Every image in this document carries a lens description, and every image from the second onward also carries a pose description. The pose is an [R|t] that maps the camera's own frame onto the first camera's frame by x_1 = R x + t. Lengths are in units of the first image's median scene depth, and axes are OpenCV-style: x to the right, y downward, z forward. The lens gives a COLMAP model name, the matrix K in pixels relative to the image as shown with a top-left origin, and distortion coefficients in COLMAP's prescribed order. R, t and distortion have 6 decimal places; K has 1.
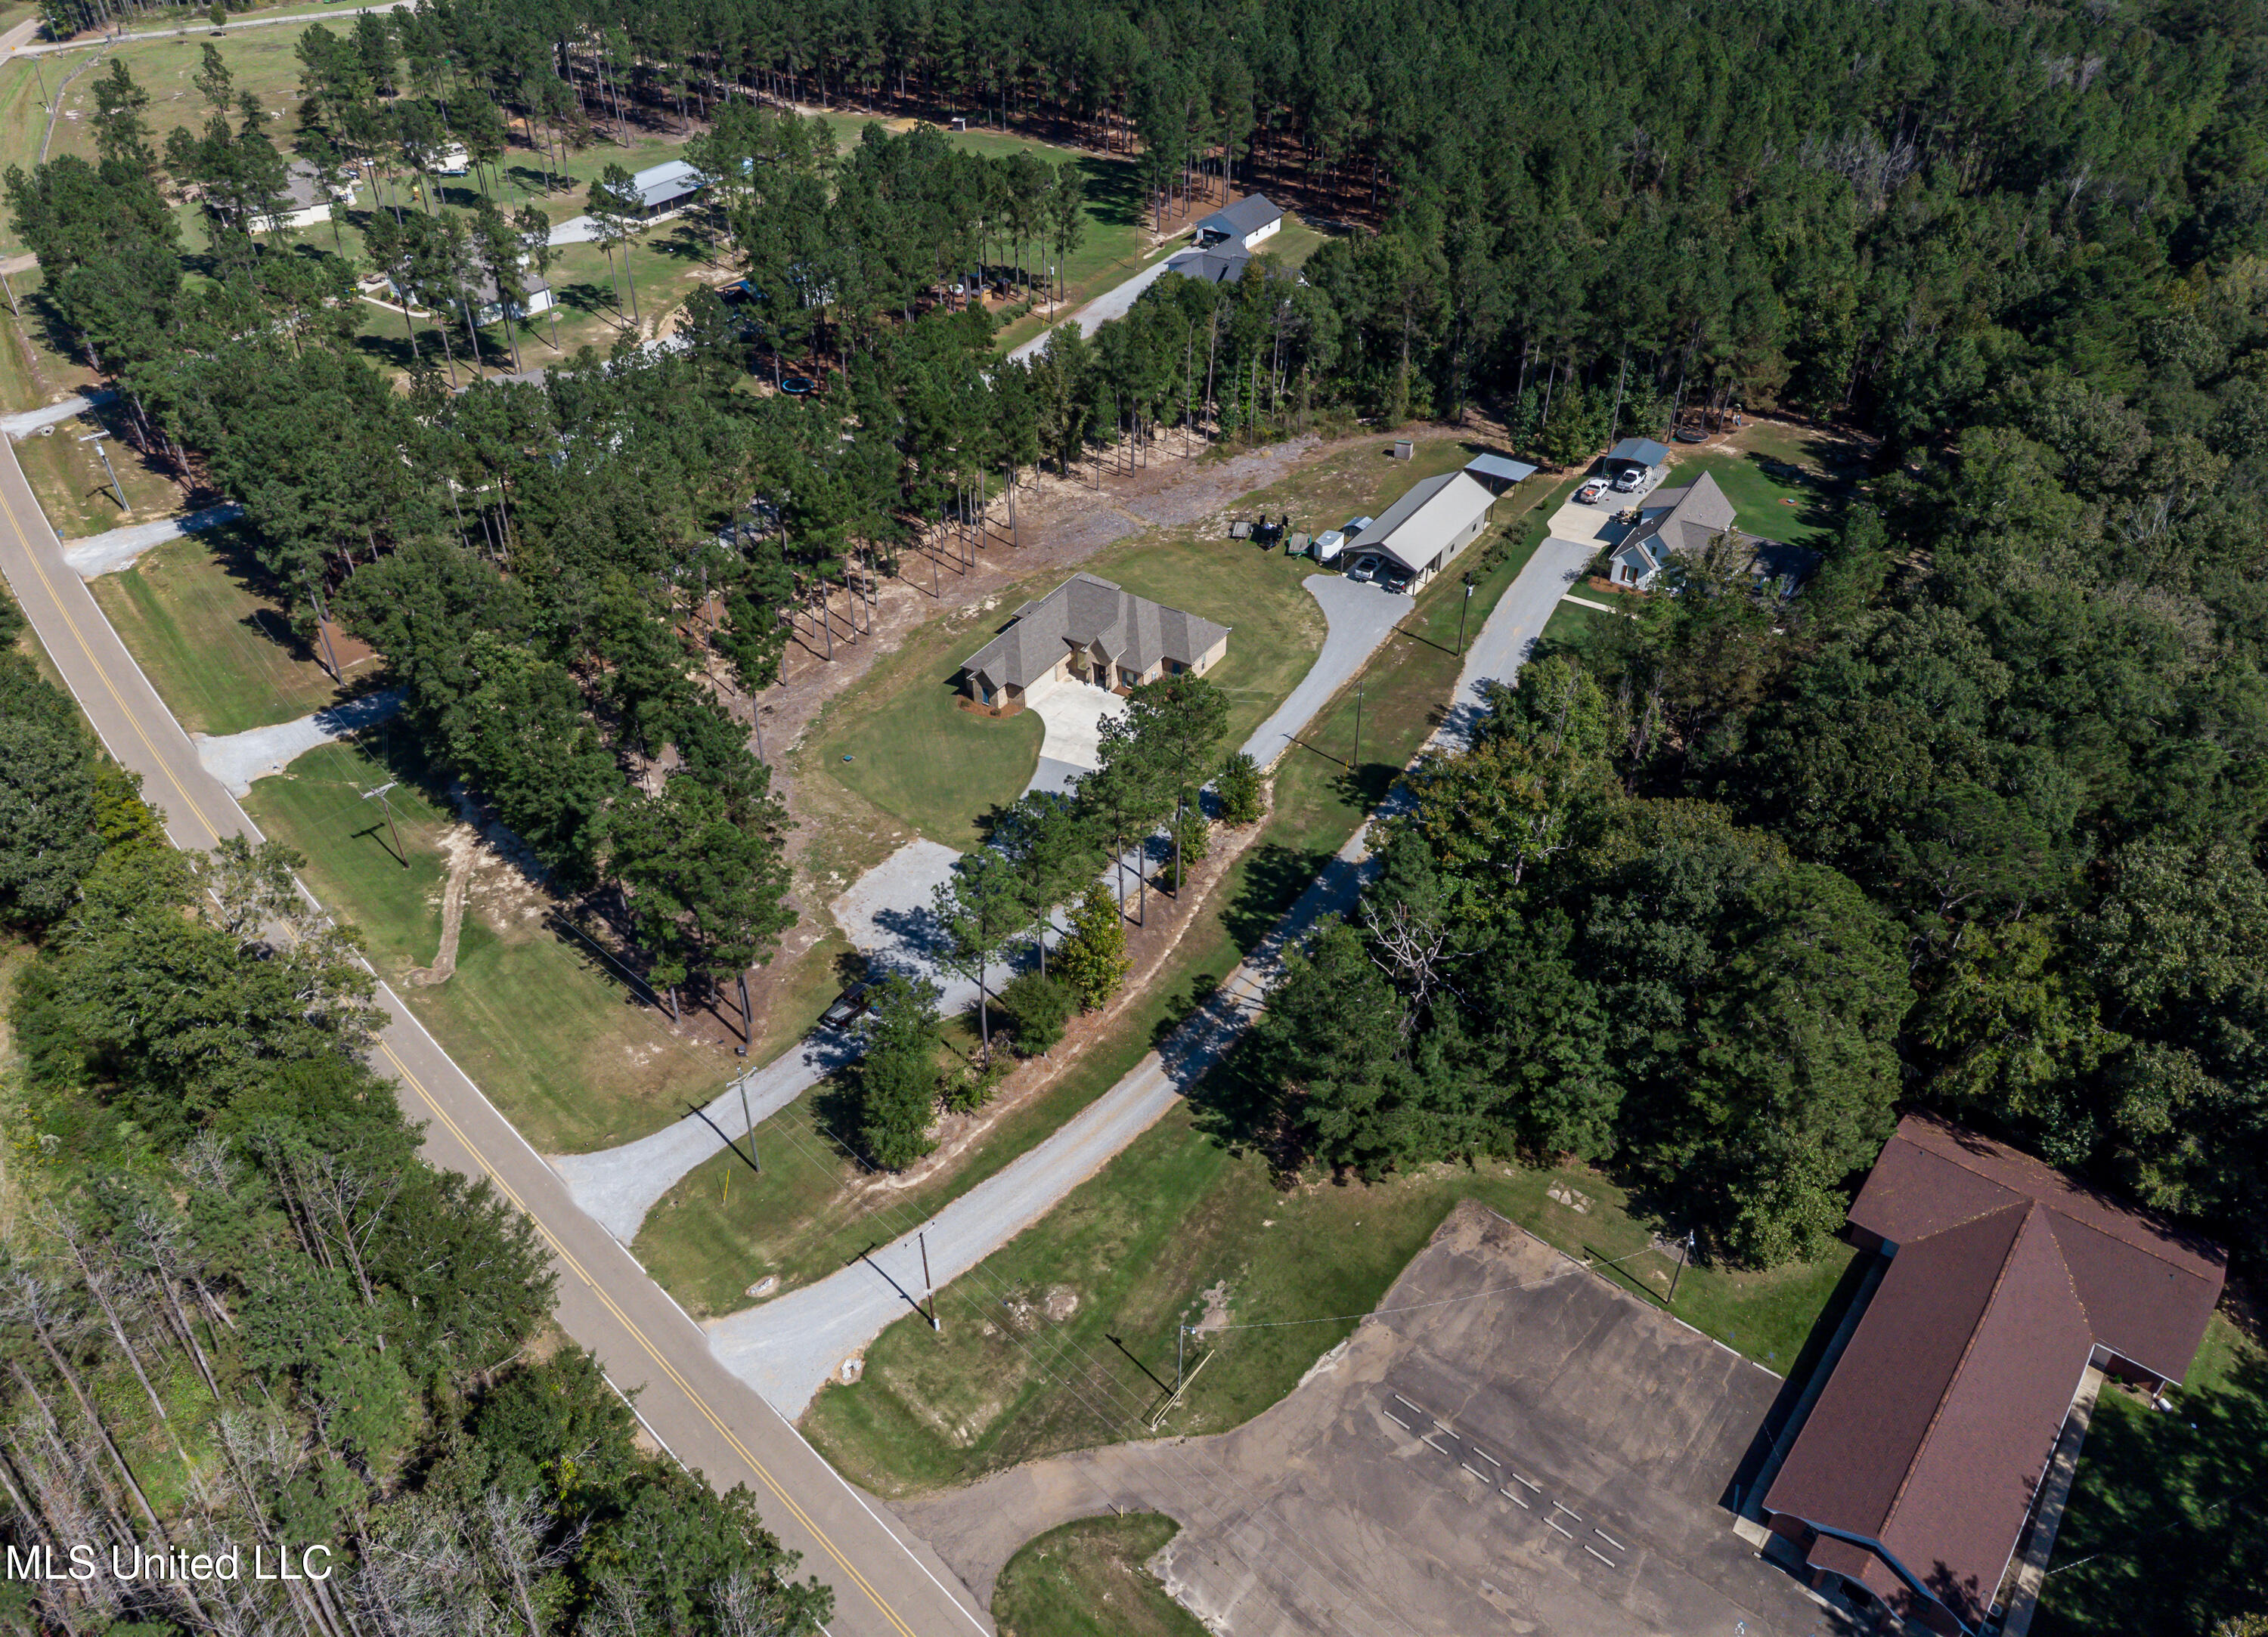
lens RADIAL K [[1679.7, 0, 1136.8], [0, 1679.7, 810.0], [0, 0, 1]] dist [0.031222, -0.008743]
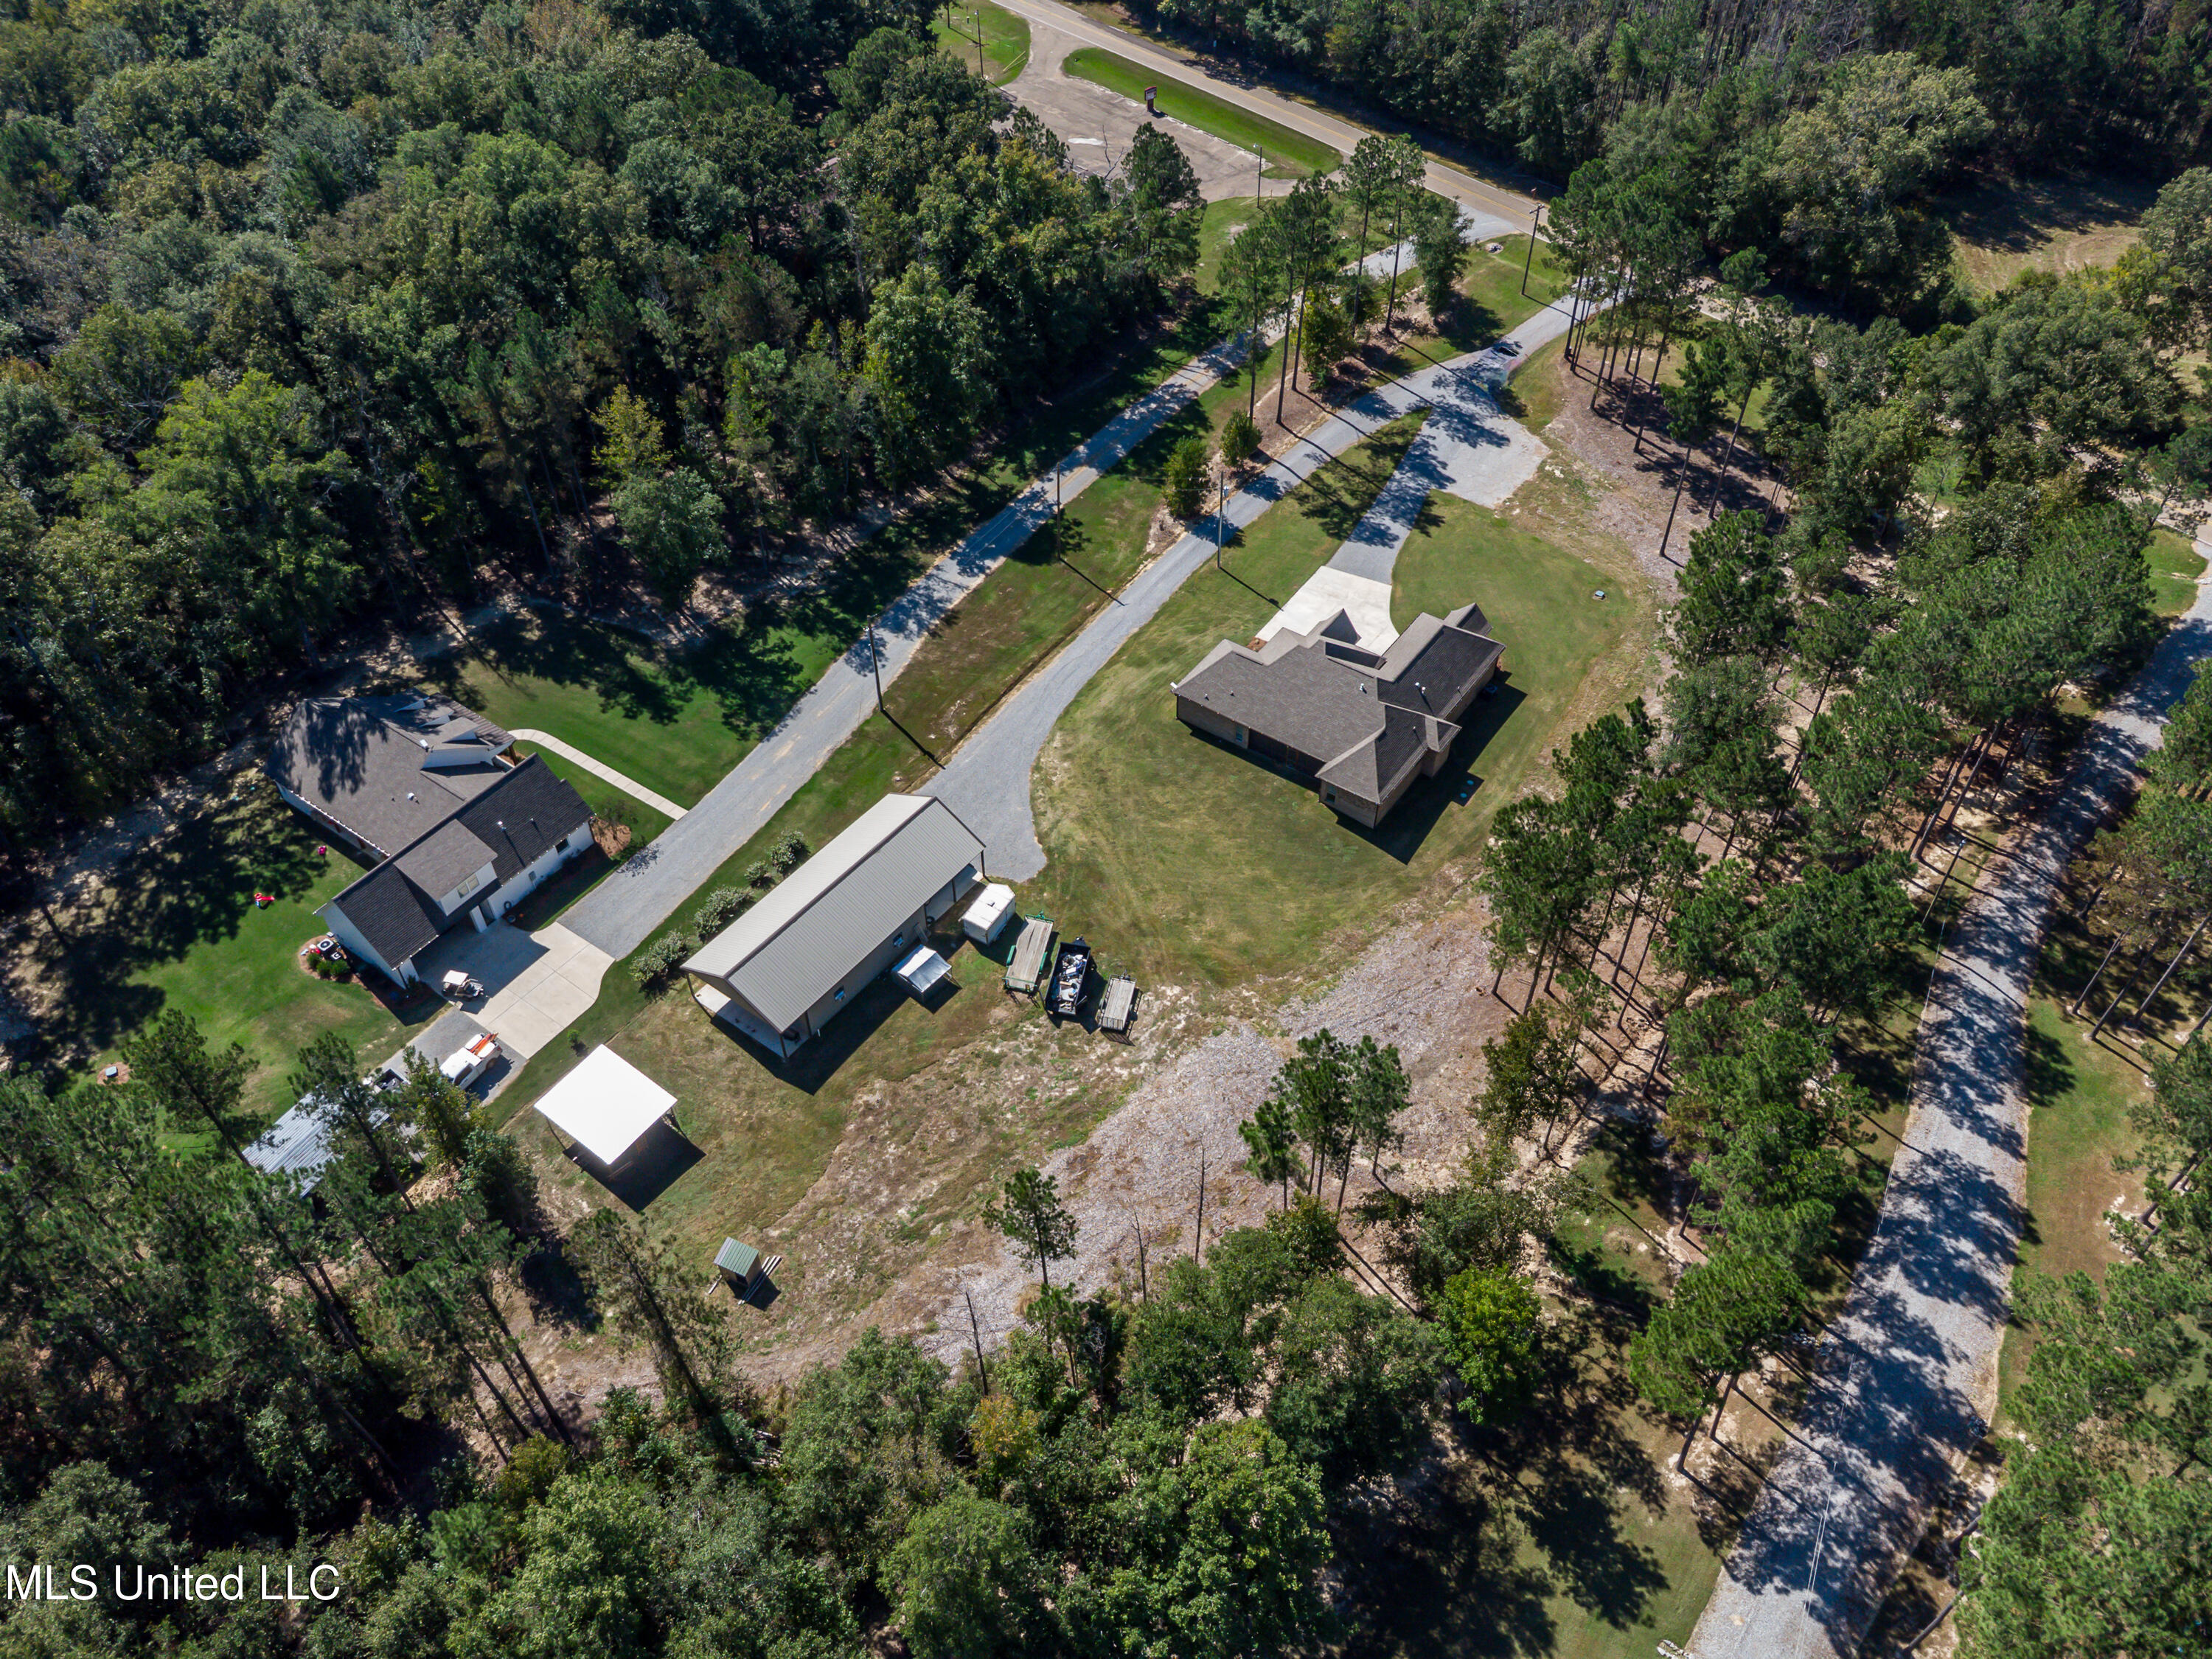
lens RADIAL K [[1646.2, 0, 1104.0], [0, 1646.2, 835.2], [0, 0, 1]] dist [0.024783, -0.000298]
pose [[-0.998048, -0.046842, 0.041307, 0.061033], [0.035032, 0.127674, 0.991197, -0.990582], [-0.051704, 0.990709, -0.125784, 1.346609]]
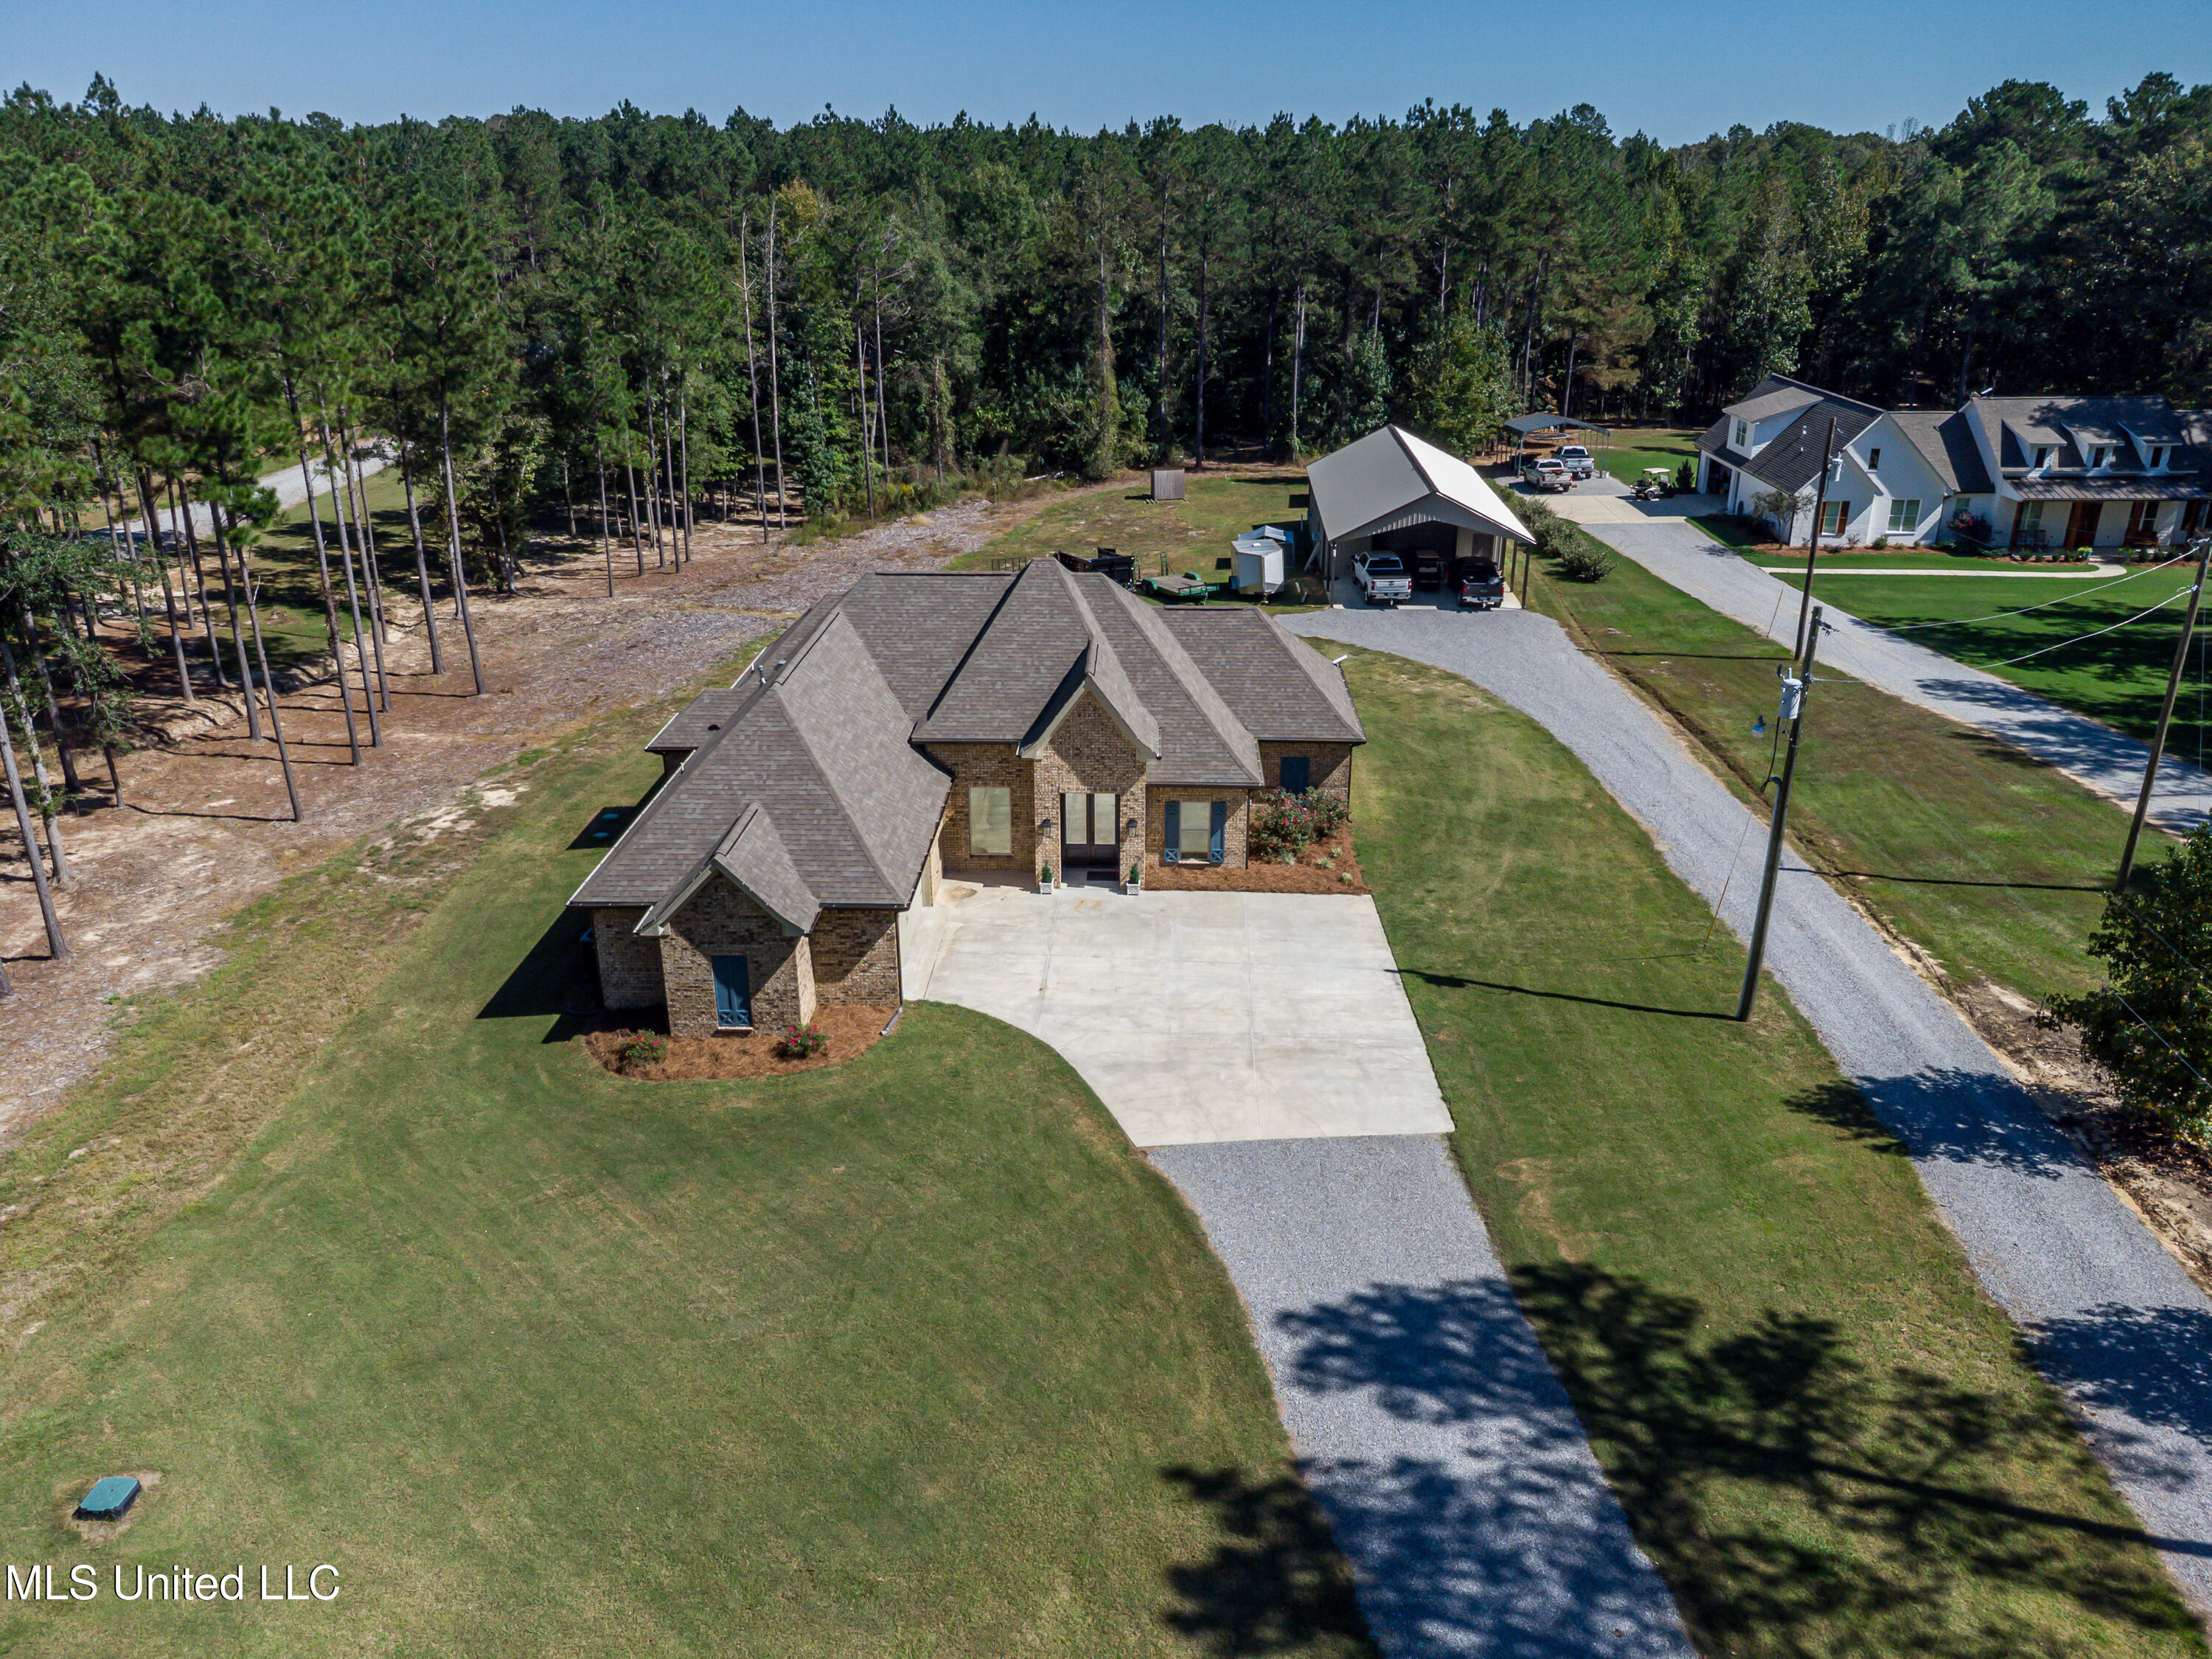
lens RADIAL K [[1646.2, 0, 1103.5], [0, 1646.2, 827.2], [0, 0, 1]] dist [0.024783, -0.000298]
pose [[0.870309, -0.184052, 0.456822, -0.159646], [0.297410, 0.935734, -0.189601, -0.034722], [-0.392568, 0.300875, 0.869117, 0.862877]]
